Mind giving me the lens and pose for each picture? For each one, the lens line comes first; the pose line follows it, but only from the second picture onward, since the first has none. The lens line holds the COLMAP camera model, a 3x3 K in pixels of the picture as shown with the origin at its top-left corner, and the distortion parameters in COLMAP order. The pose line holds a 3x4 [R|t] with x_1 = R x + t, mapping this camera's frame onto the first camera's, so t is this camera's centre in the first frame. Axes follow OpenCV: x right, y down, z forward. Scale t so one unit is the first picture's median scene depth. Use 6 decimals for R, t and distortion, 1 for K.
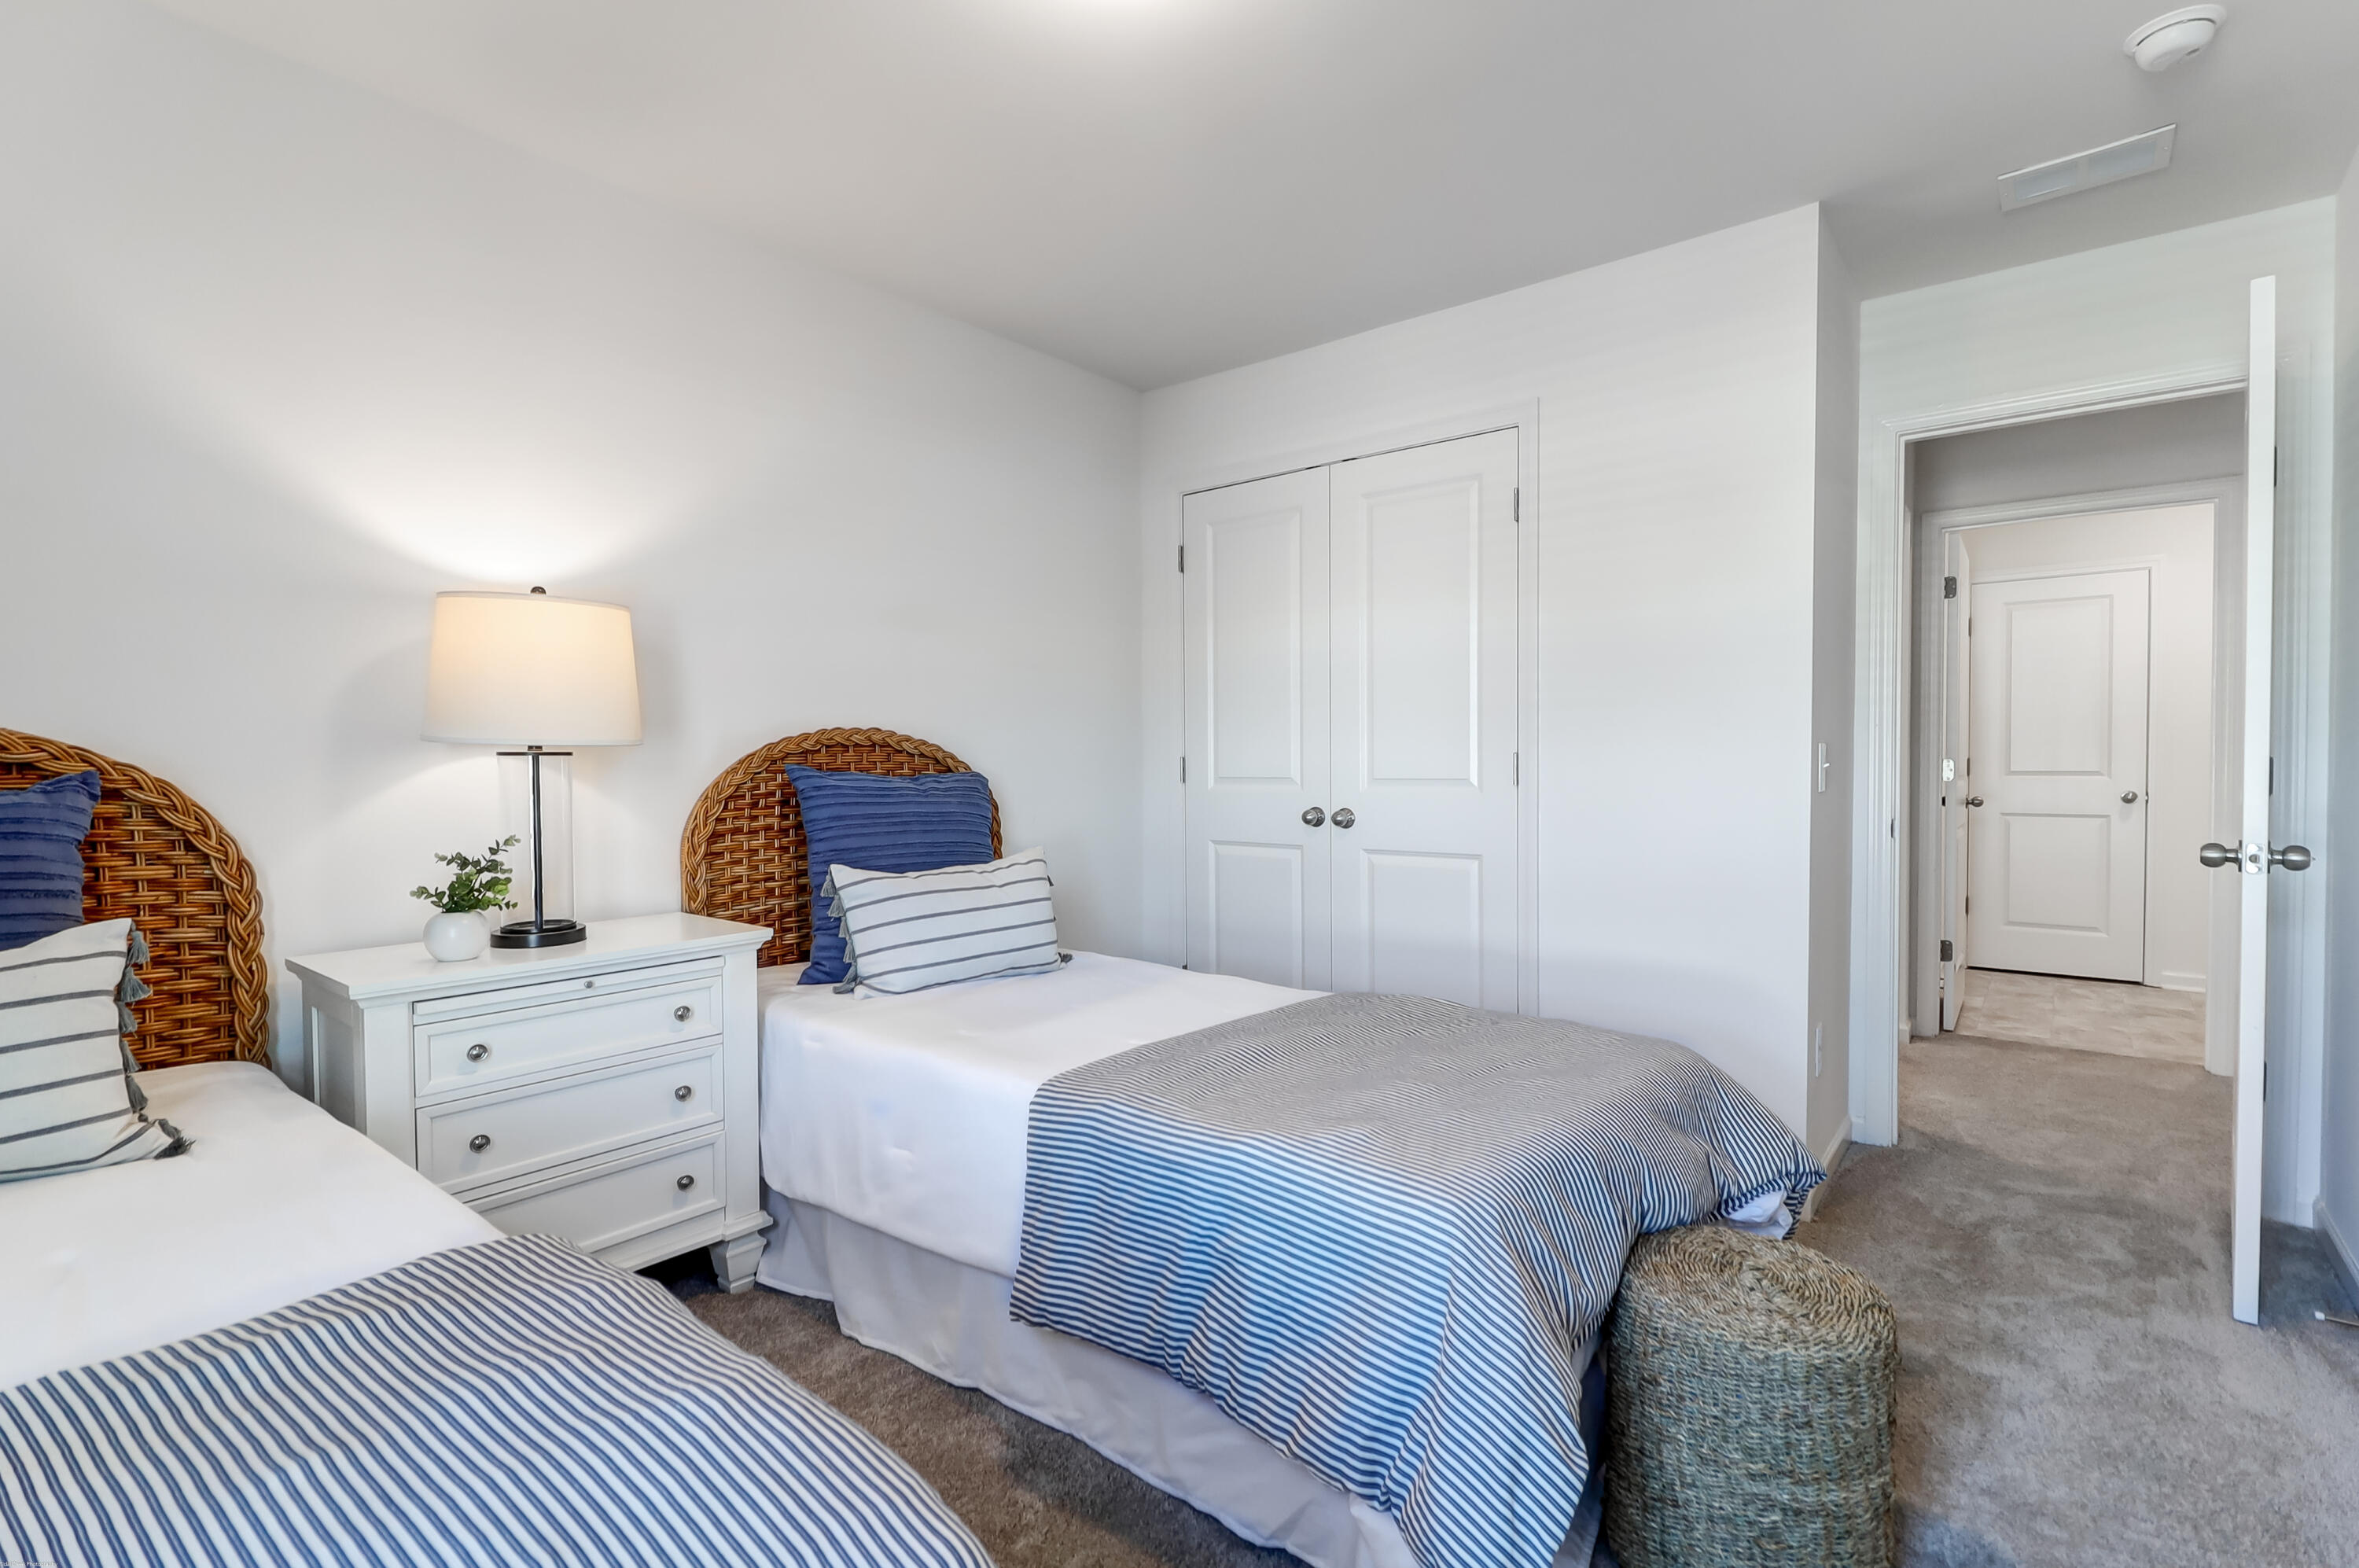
lens RADIAL K [[1092.0, 0, 1178.4], [0, 1092.0, 776.3], [0, 0, 1]] dist [0.014384, -0.008848]
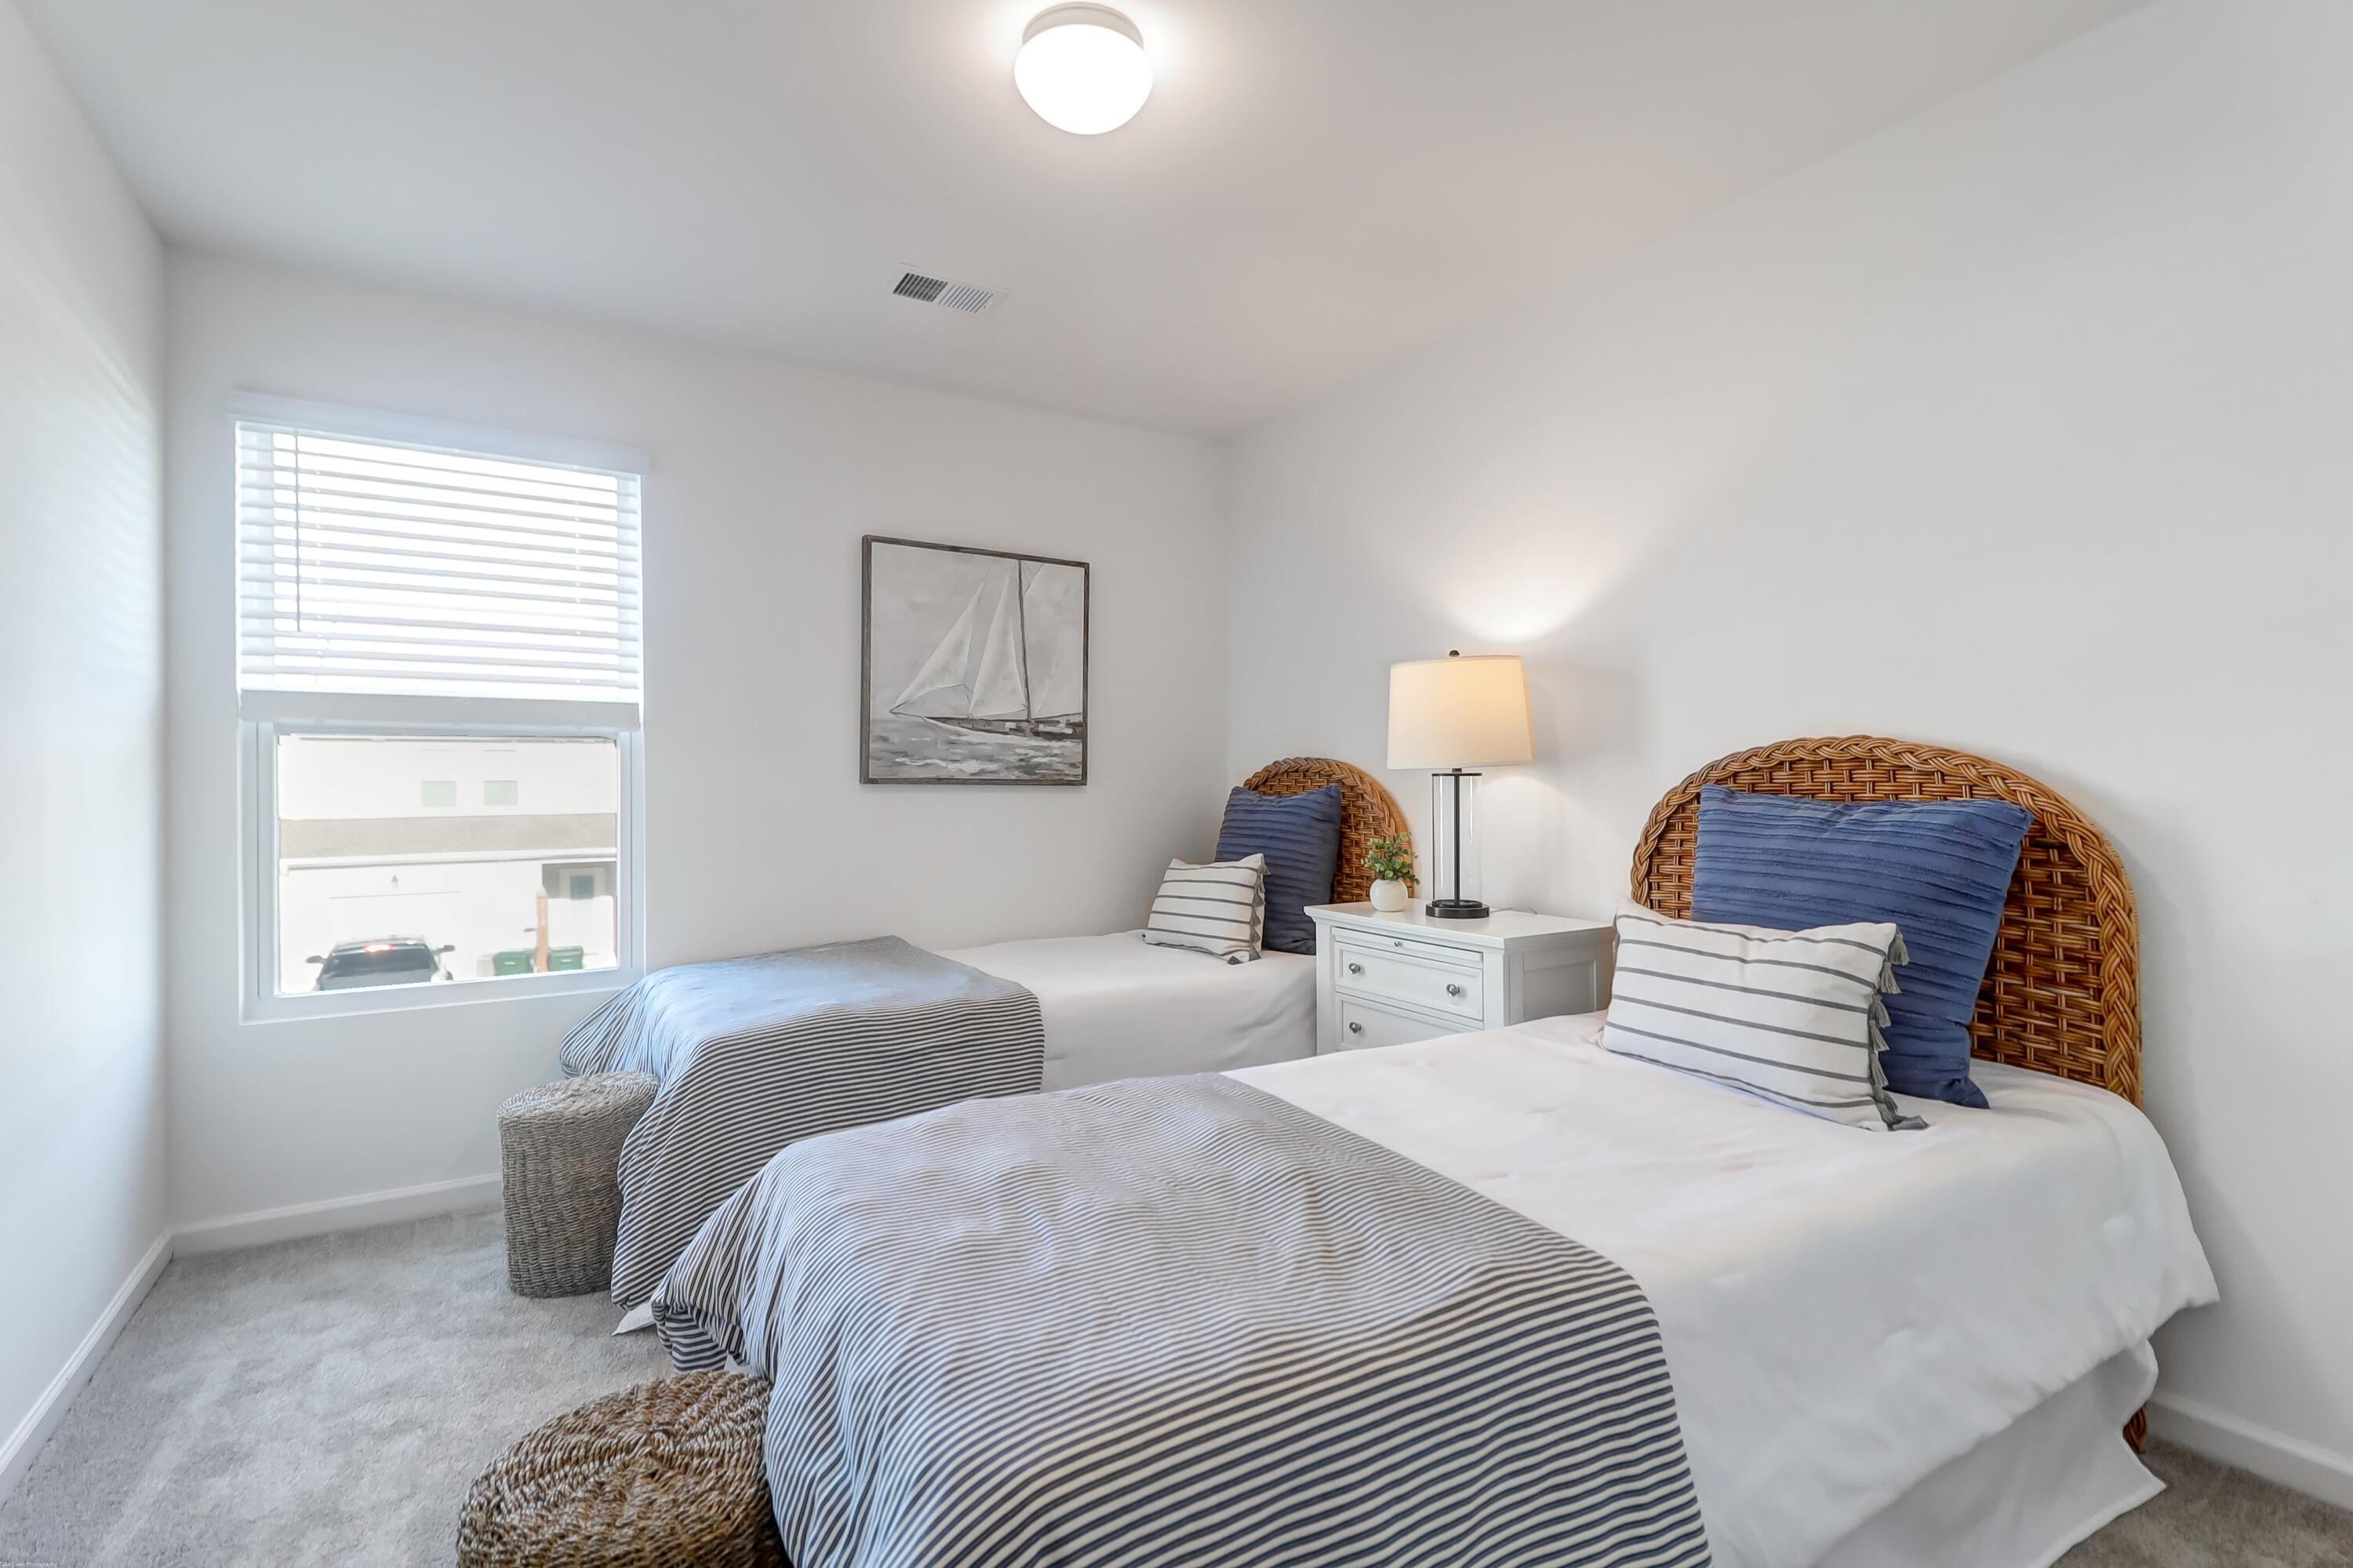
lens RADIAL K [[1089.3, 0, 1170.3], [0, 1089.3, 778.8], [0, 0, 1]] dist [0.014384, -0.008848]
pose [[-0.356560, -0.001920, -0.934271, 0.617743], [-0.016818, 0.999849, 0.004363, -0.012207], [0.934121, 0.017268, -0.356538, 0.903344]]
